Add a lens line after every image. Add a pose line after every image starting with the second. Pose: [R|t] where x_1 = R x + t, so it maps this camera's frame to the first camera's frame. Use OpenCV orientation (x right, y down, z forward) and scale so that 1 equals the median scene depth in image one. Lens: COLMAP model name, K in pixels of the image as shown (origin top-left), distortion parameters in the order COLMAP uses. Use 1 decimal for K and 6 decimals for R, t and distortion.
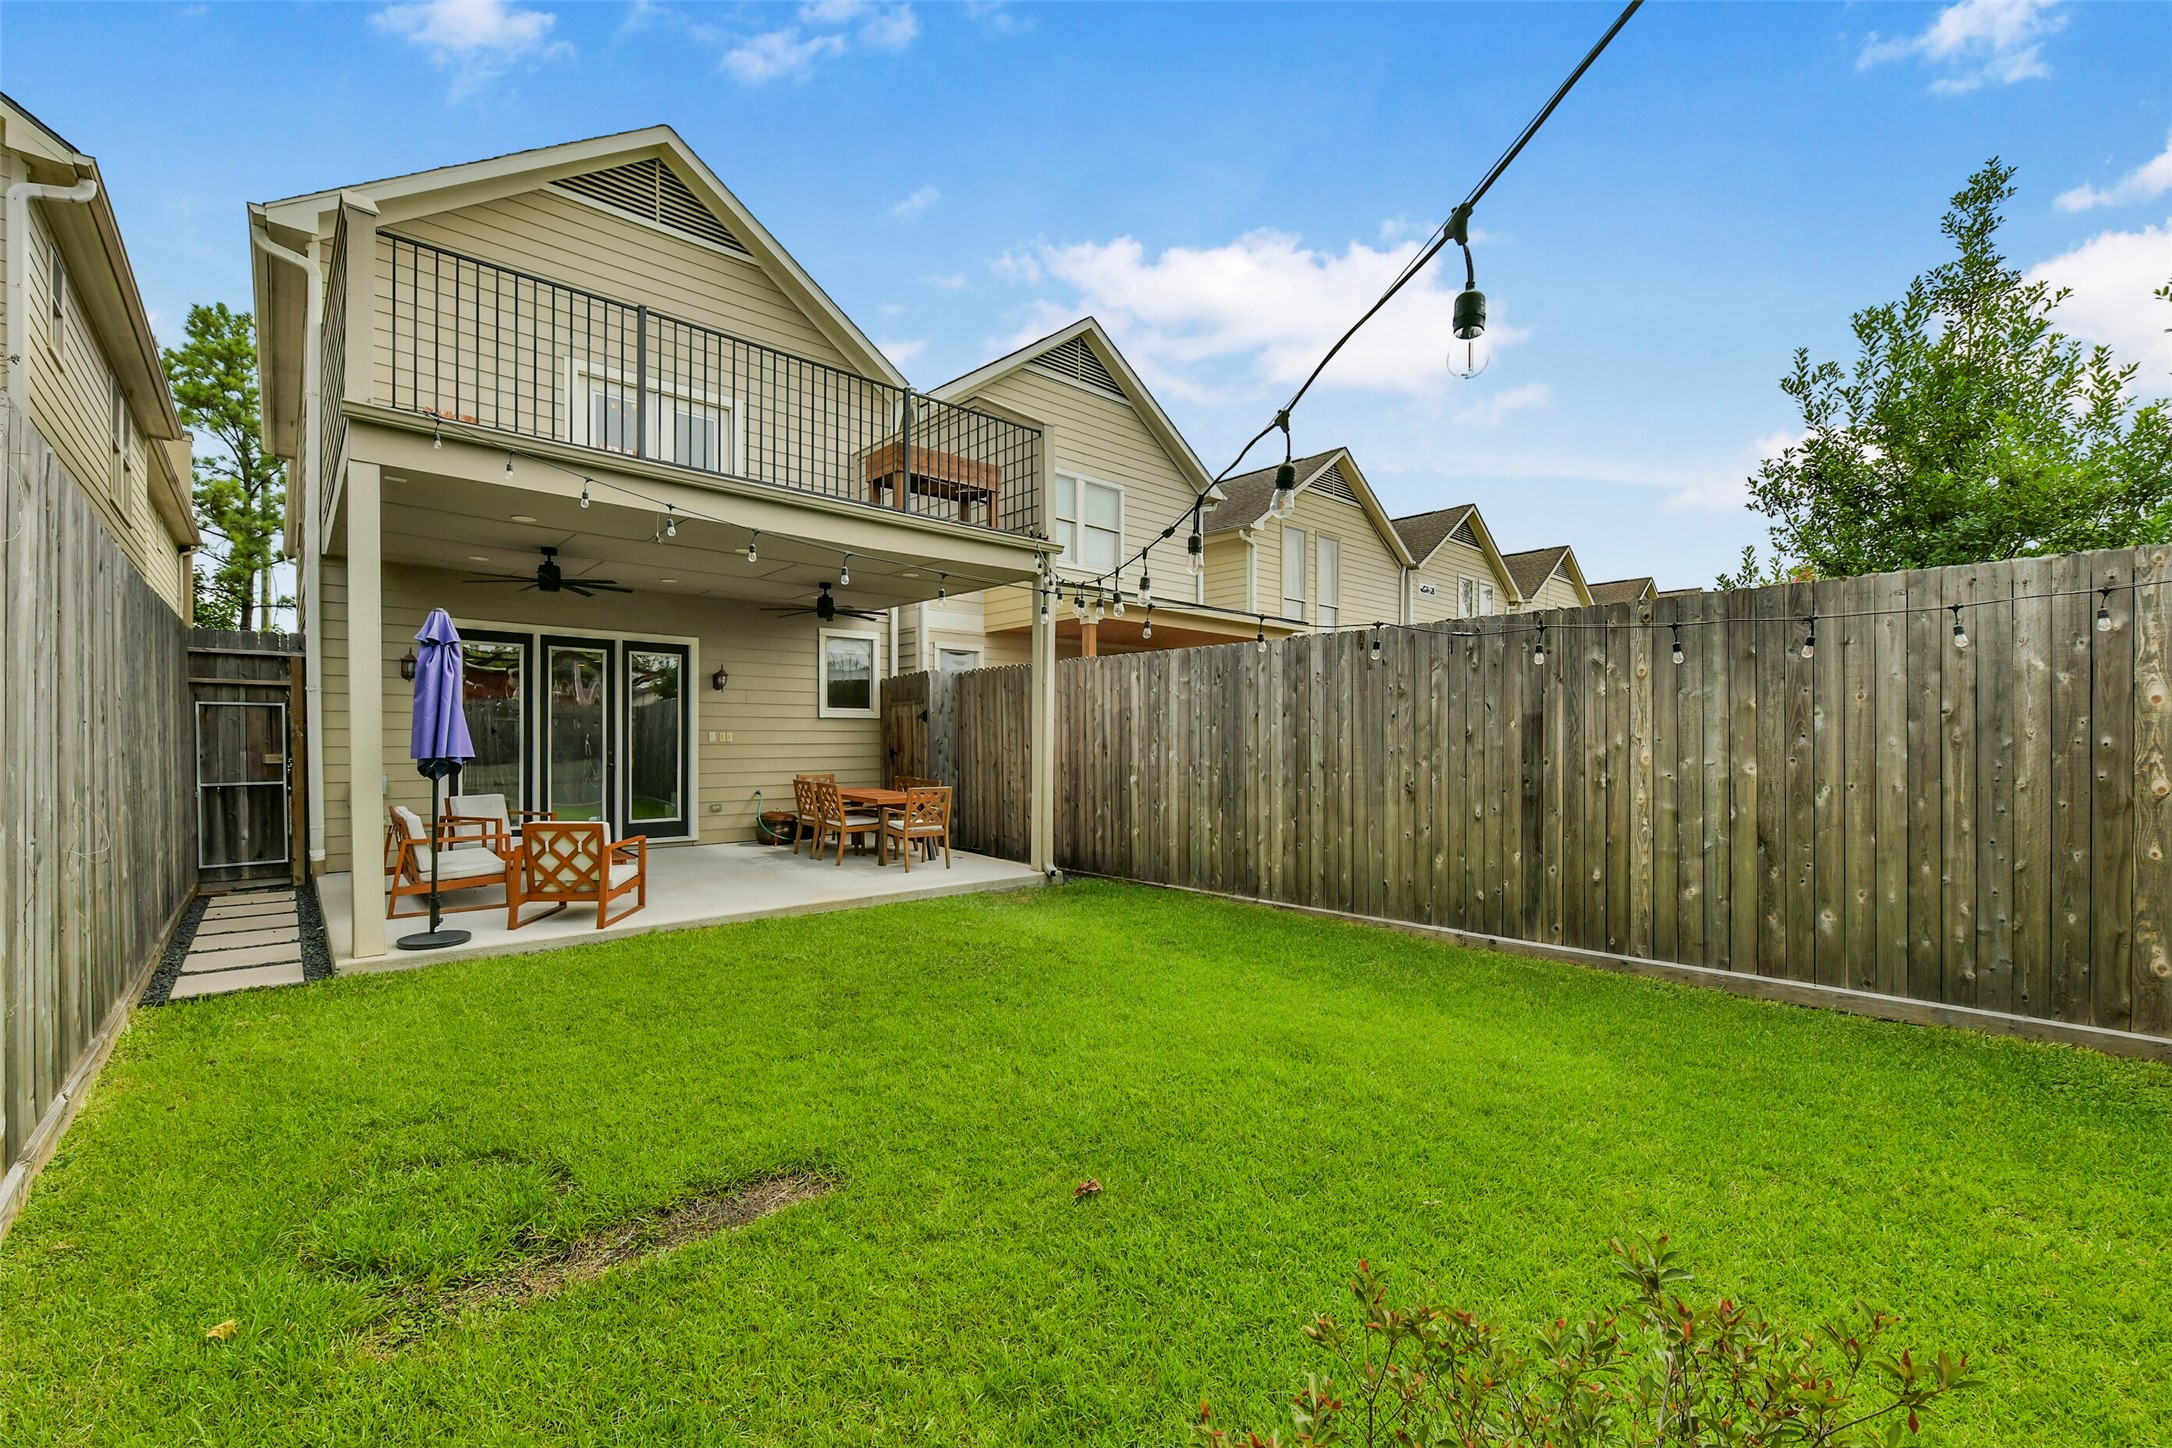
lens RADIAL K [[872.6, 0, 1076.6], [0, 872.6, 745.2], [0, 0, 1]] dist [-0.002789, 0.000821]
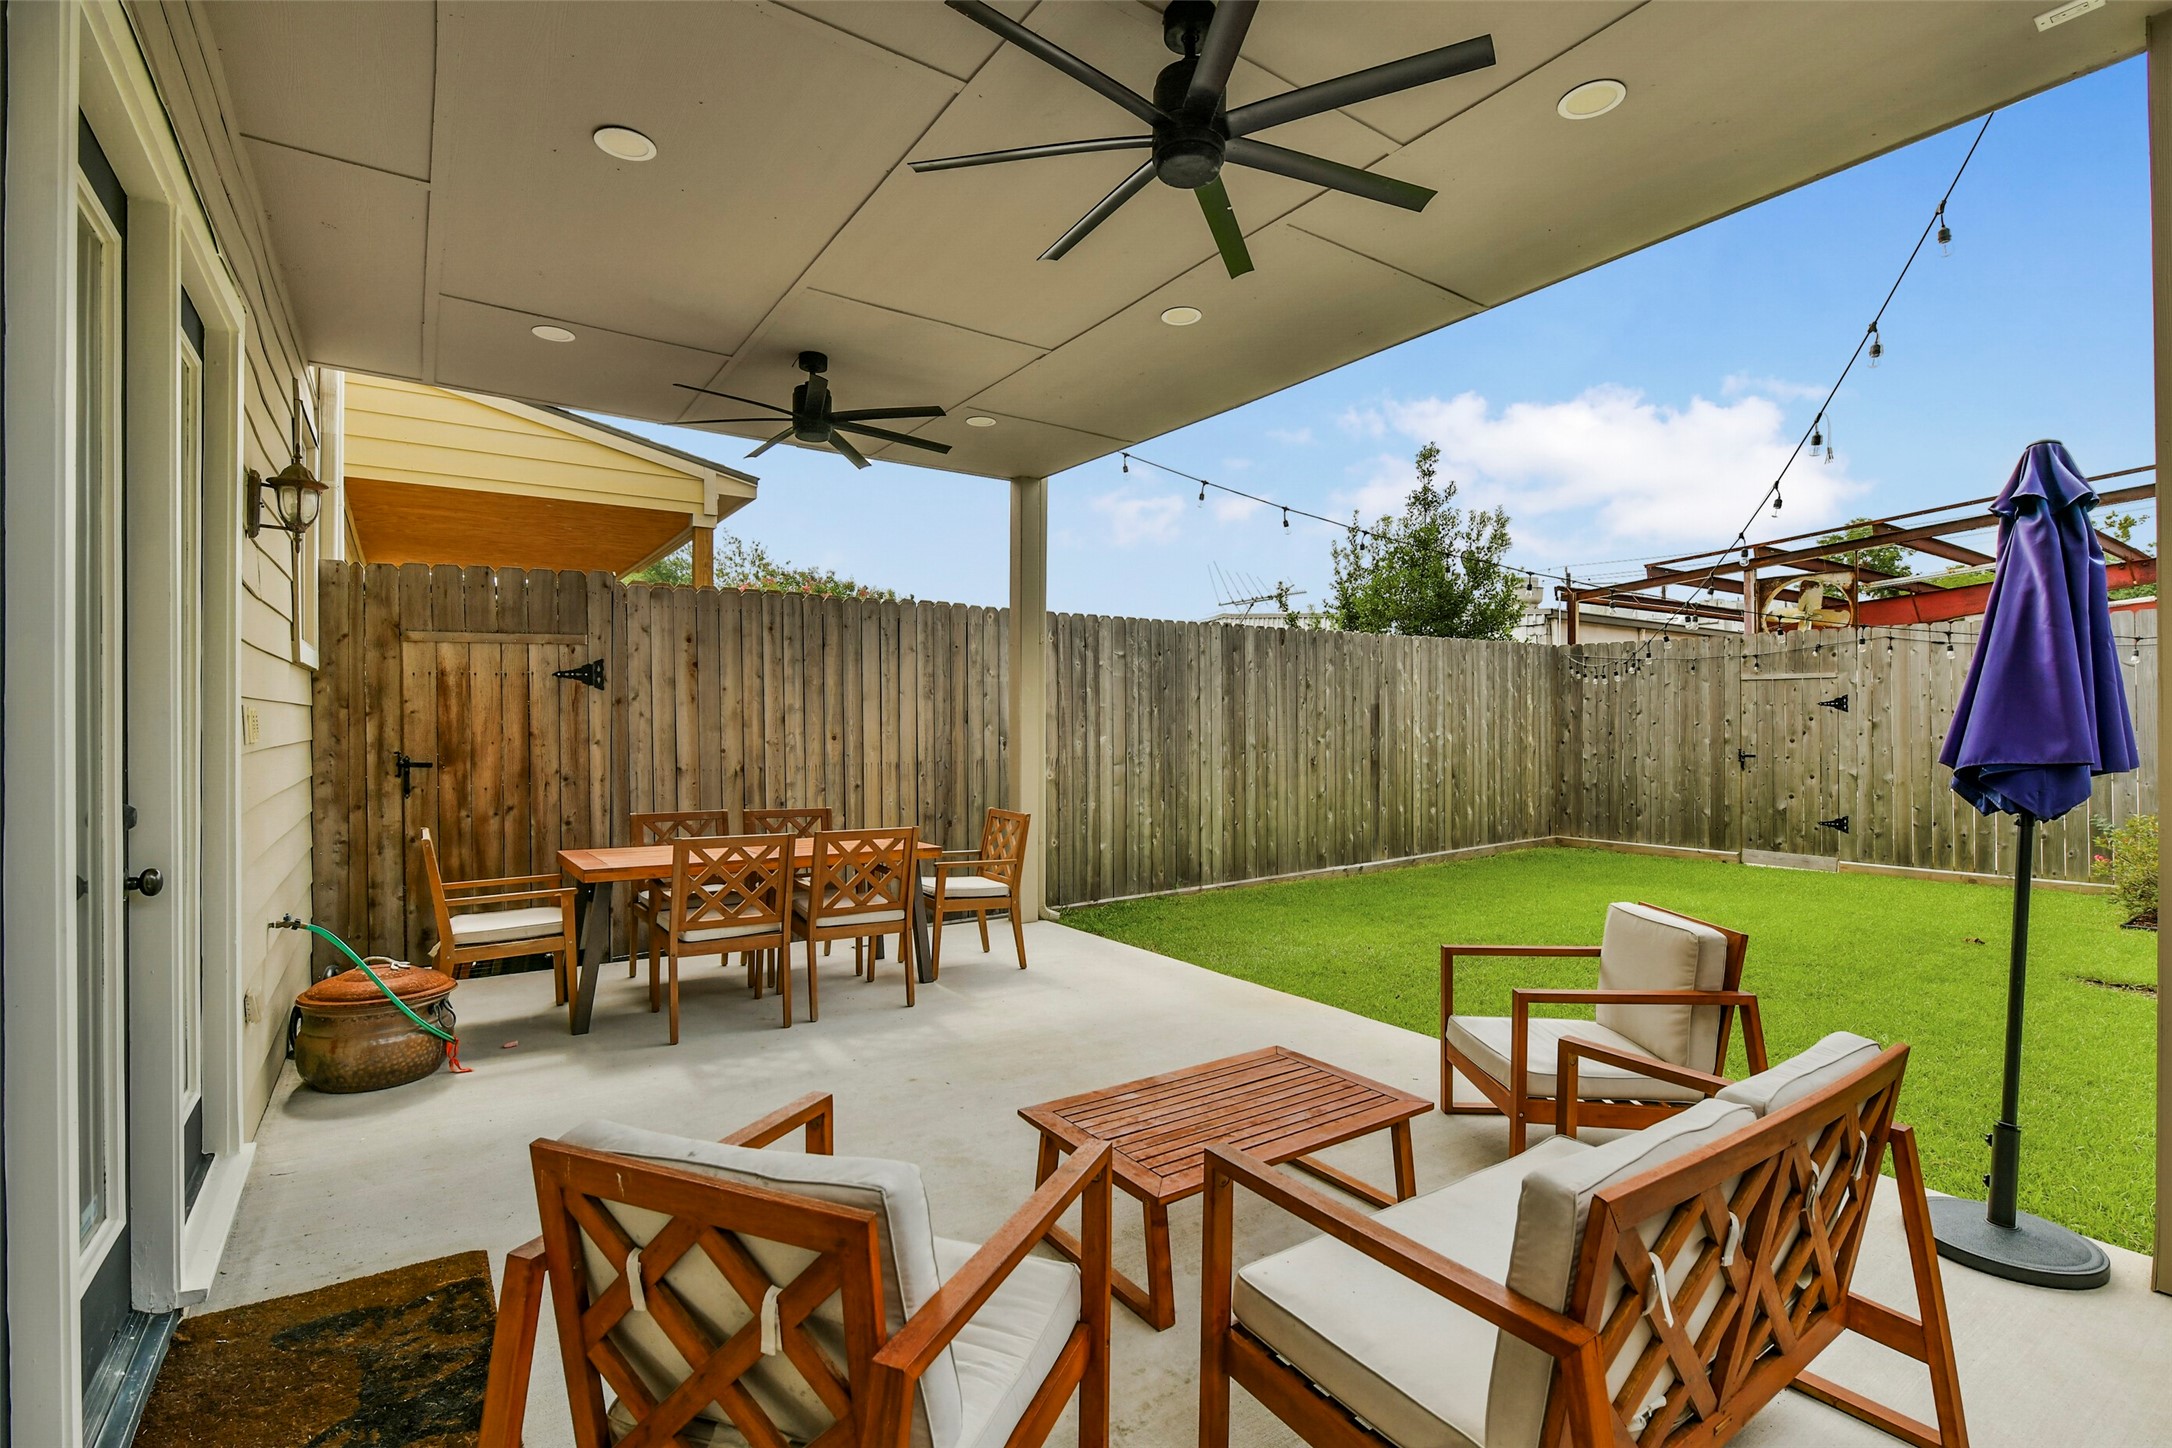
lens RADIAL K [[991.9, 0, 1082.9], [0, 991.9, 719.9], [0, 0, 1]] dist [-0.001363, -0.000007]
pose [[0.128148, -0.000217, 0.991755, -1.089092], [0.008390, 0.999964, -0.000865, -0.011963], [-0.991720, 0.008432, 0.128146, 1.180648]]
